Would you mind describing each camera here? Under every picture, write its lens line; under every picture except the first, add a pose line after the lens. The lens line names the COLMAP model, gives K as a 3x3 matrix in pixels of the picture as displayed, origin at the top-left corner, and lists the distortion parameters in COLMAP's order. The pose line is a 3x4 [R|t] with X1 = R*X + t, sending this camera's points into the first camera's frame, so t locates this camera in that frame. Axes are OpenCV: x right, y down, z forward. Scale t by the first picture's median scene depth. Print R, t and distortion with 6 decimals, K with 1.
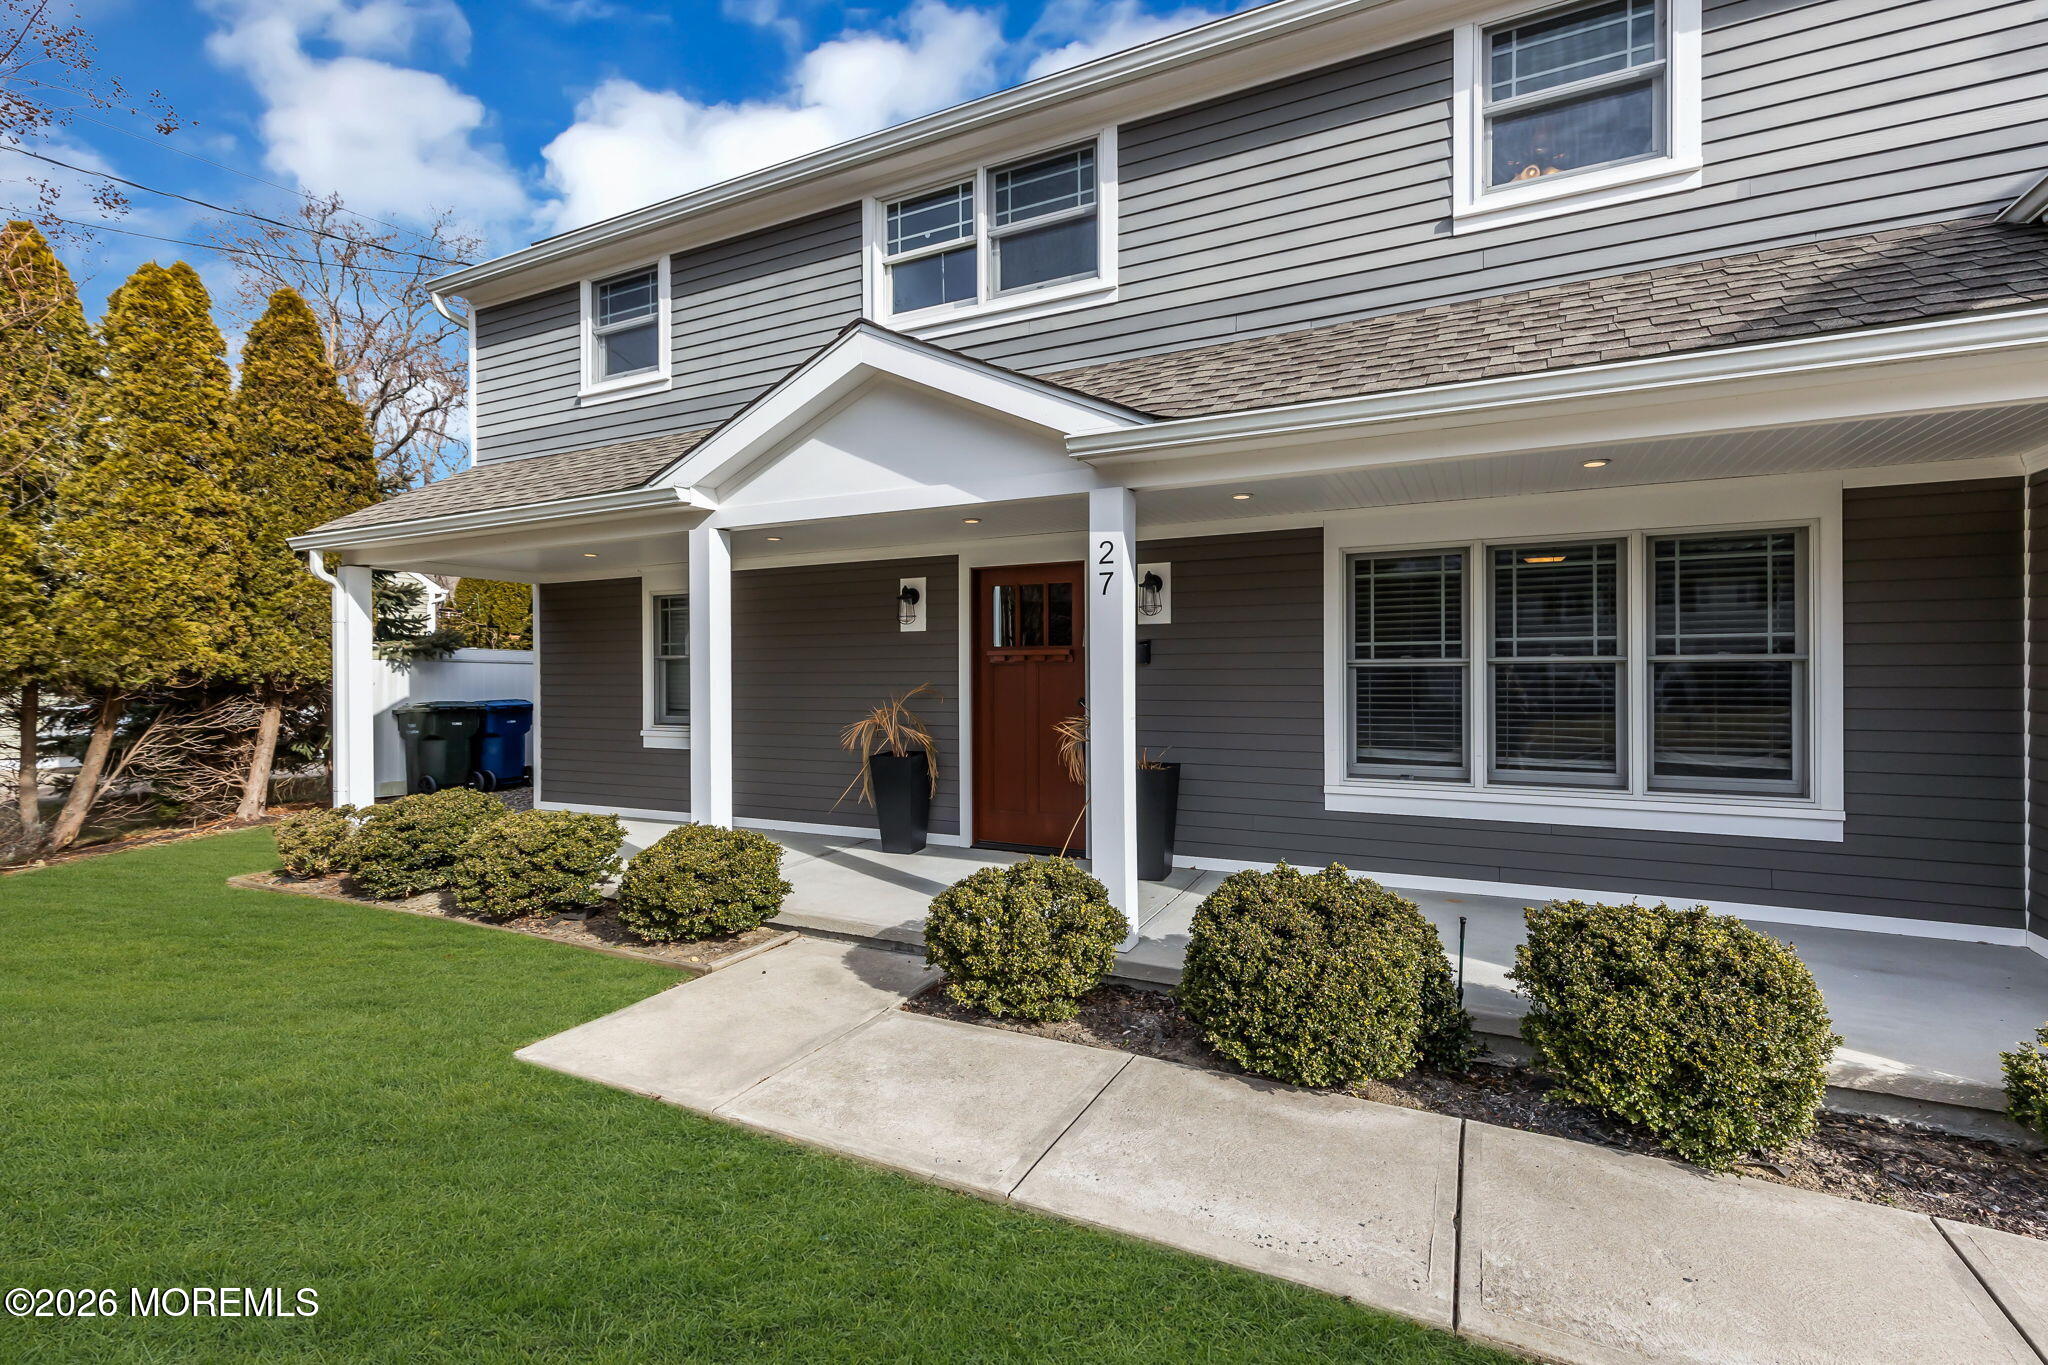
lens RADIAL K [[914.8, 0, 1022.0], [0, 914.8, 673.0], [0, 0, 1]] dist [0.002575, 0.000330]
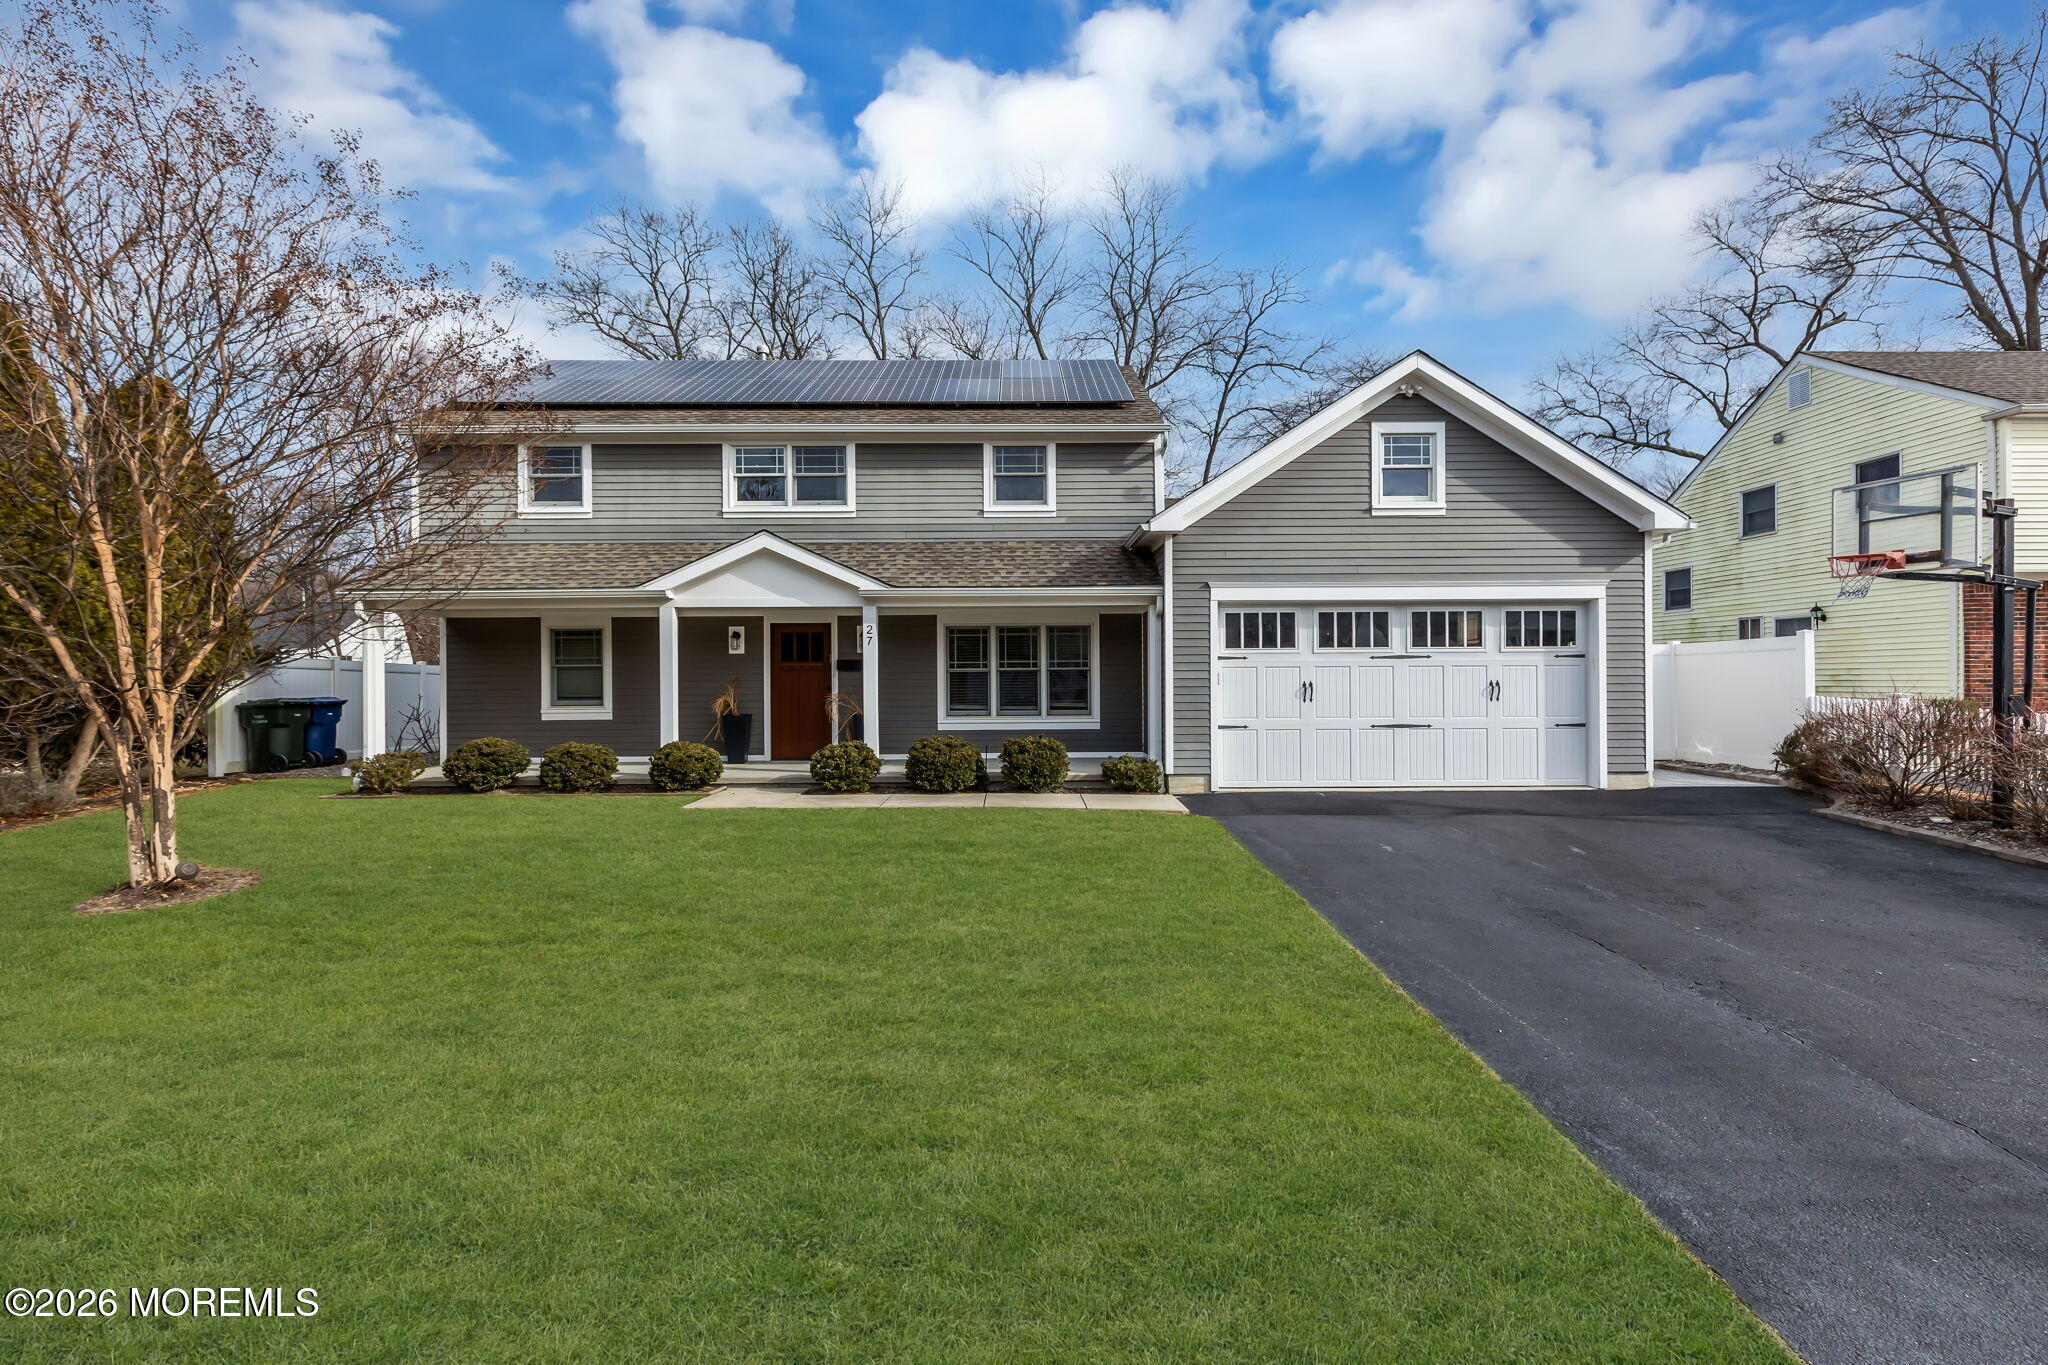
lens RADIAL K [[914.8, 0, 1022.0], [0, 914.8, 673.0], [0, 0, 1]] dist [0.002575, 0.000330]
pose [[0.889453, 0.000871, 0.457026, -0.597093], [0.003504, 0.999956, -0.008726, 0.018881], [-0.457013, 0.009363, 0.889410, -1.304234]]
